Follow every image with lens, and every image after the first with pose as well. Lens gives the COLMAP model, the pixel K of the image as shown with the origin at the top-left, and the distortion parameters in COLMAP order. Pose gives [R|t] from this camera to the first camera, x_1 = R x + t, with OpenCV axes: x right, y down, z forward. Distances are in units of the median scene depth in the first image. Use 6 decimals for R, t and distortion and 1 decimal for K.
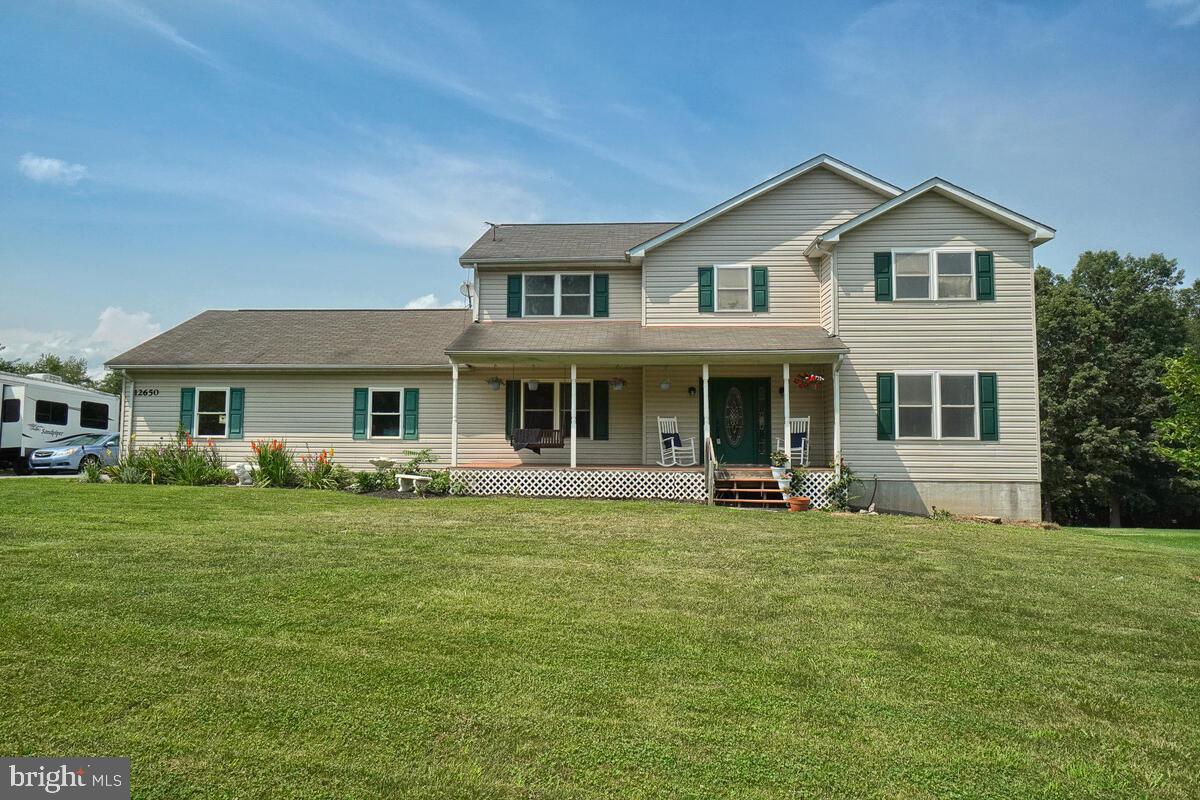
lens RADIAL K [[740.7, 0, 598.5], [0, 740.7, 397.6], [0, 0, 1]] dist [0.004049, 0.000098]
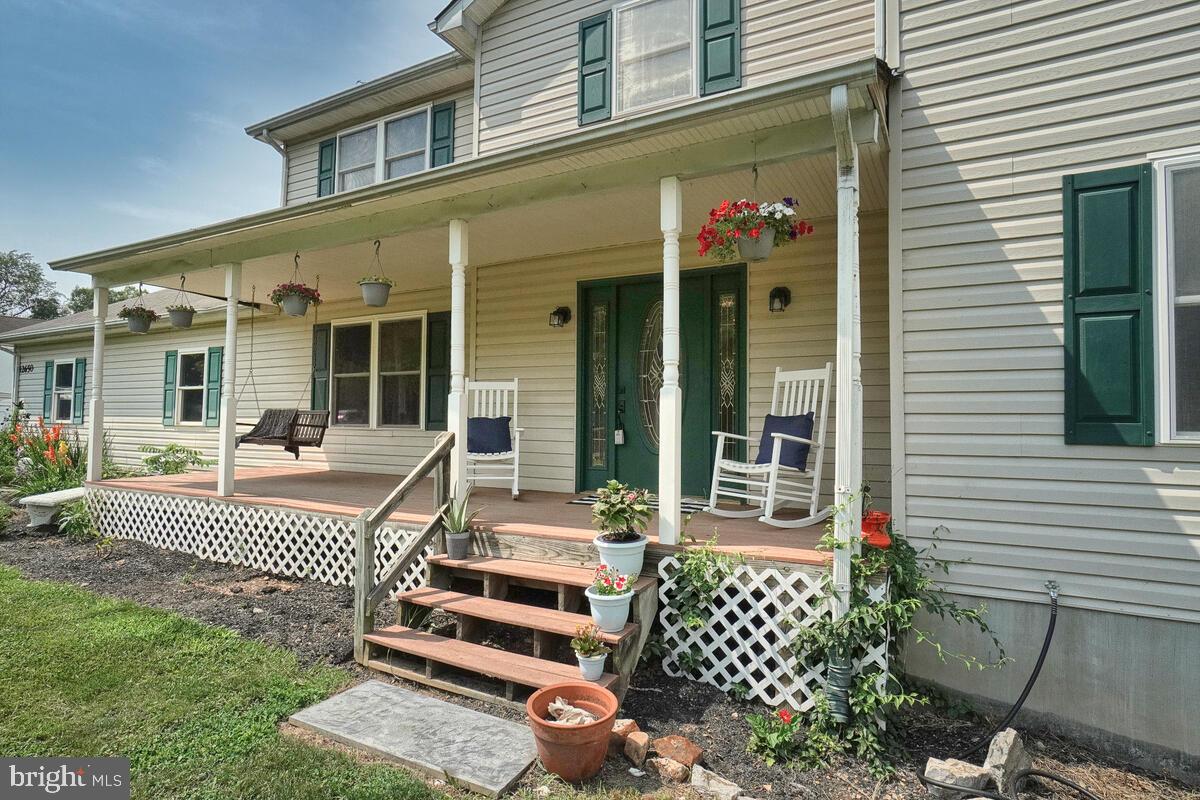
lens RADIAL K [[634.7, 0, 597.3], [0, 634.7, 403.2], [0, 0, 1]] dist [-0.008453, 0.000431]
pose [[0.904780, -0.009856, -0.425766, 0.331773], [0.023363, 0.999375, 0.026514, 0.034575], [0.425239, -0.033937, 0.904445, 0.757628]]
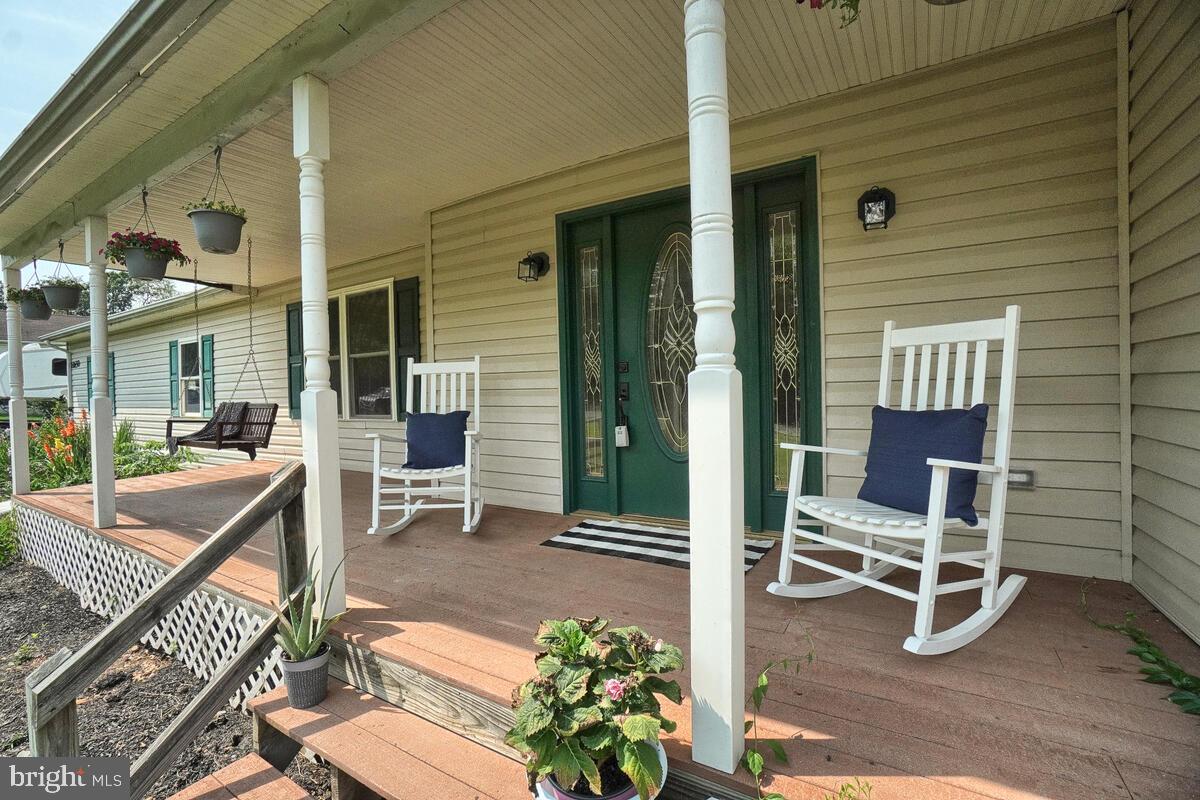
lens RADIAL K [[522.1, 0, 594.6], [0, 522.1, 399.6], [0, 0, 1]] dist [-0.038095, 0.000104]
pose [[0.879420, -0.016607, -0.475758, 0.274181], [0.059605, 0.995368, 0.075433, 0.033260], [0.472301, -0.094695, 0.876336, 0.914818]]
